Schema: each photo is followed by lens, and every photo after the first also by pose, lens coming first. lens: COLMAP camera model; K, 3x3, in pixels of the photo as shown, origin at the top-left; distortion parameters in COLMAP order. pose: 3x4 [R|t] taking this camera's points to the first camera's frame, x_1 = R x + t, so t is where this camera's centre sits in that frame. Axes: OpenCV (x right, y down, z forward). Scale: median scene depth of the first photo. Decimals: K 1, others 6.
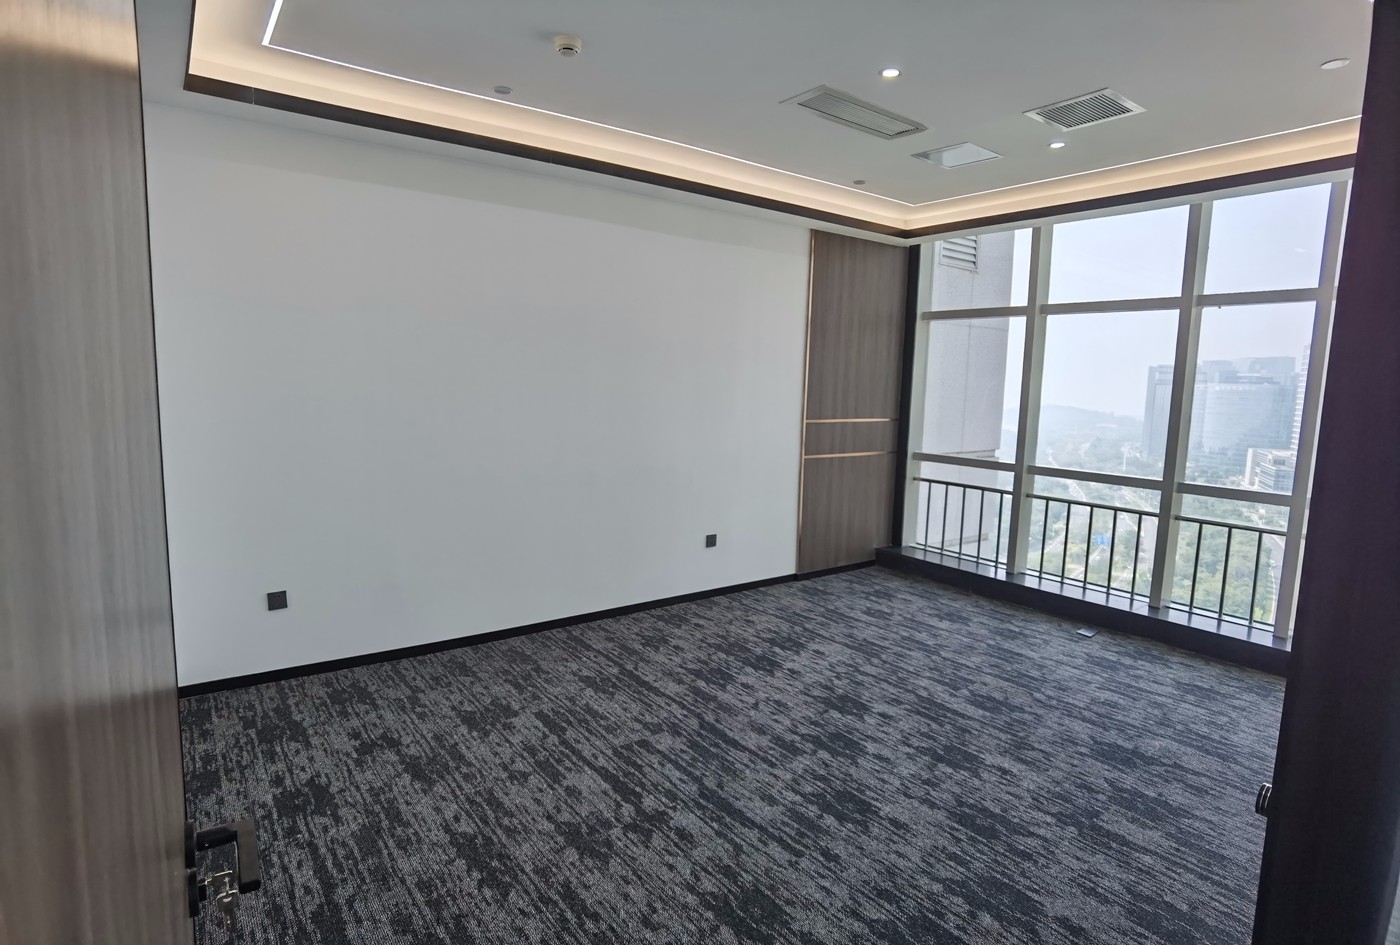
lens RADIAL K [[728.2, 0, 709.5], [0, 728.2, 462.2], [0, 0, 1]] dist [-0.034387, 0.013570]
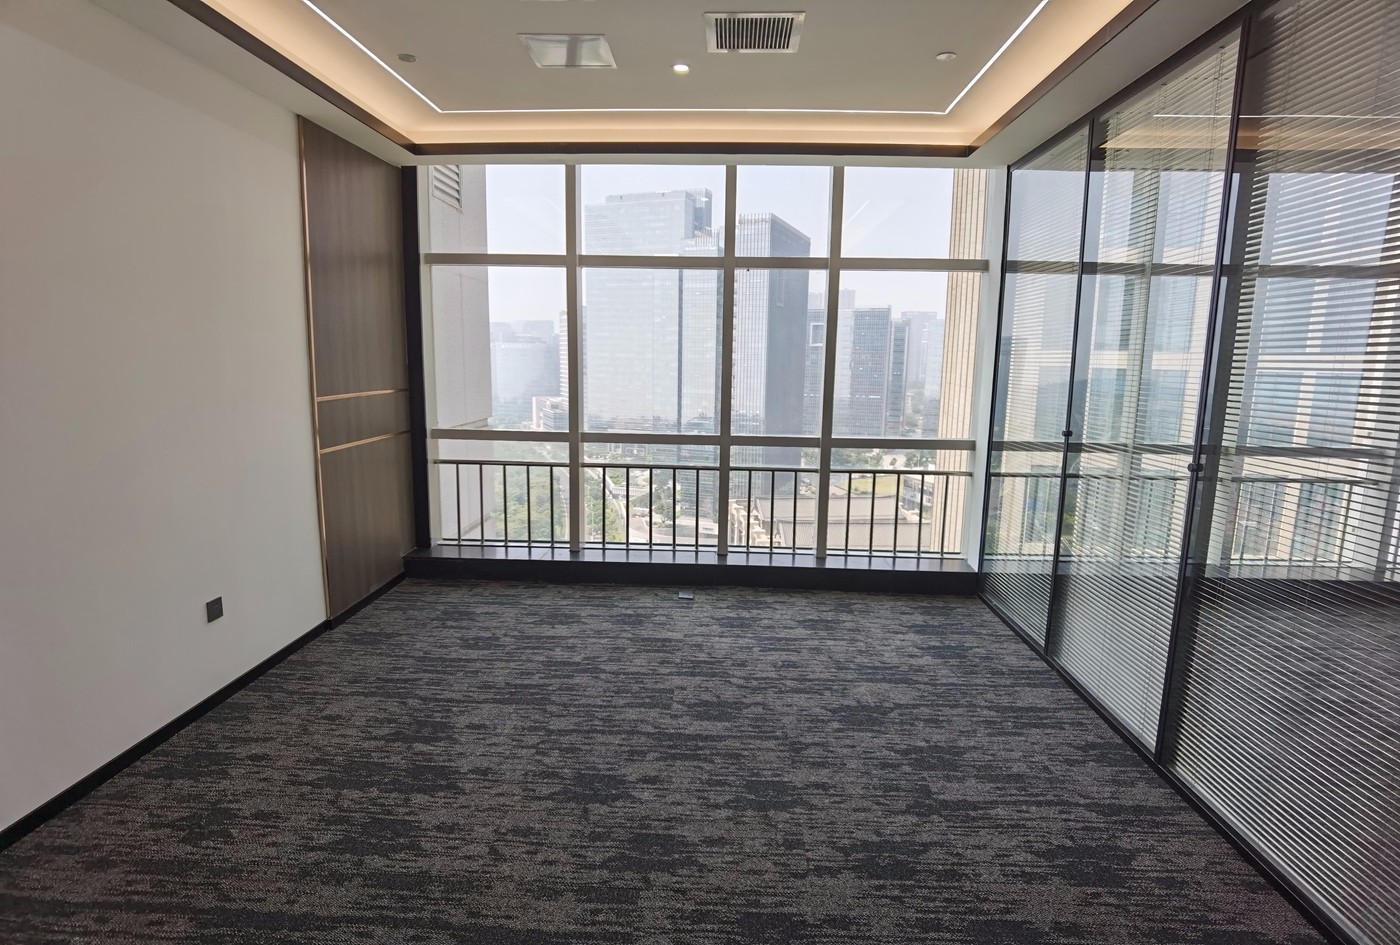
lens RADIAL K [[728.2, 0, 697.6], [0, 728.2, 463.9], [0, 0, 1]] dist [-0.034387, 0.013570]
pose [[0.643489, -0.130895, 0.754181, -0.188853], [0.089189, 0.991381, 0.095964, -0.036462], [-0.760242, 0.005513, 0.649617, 0.336002]]
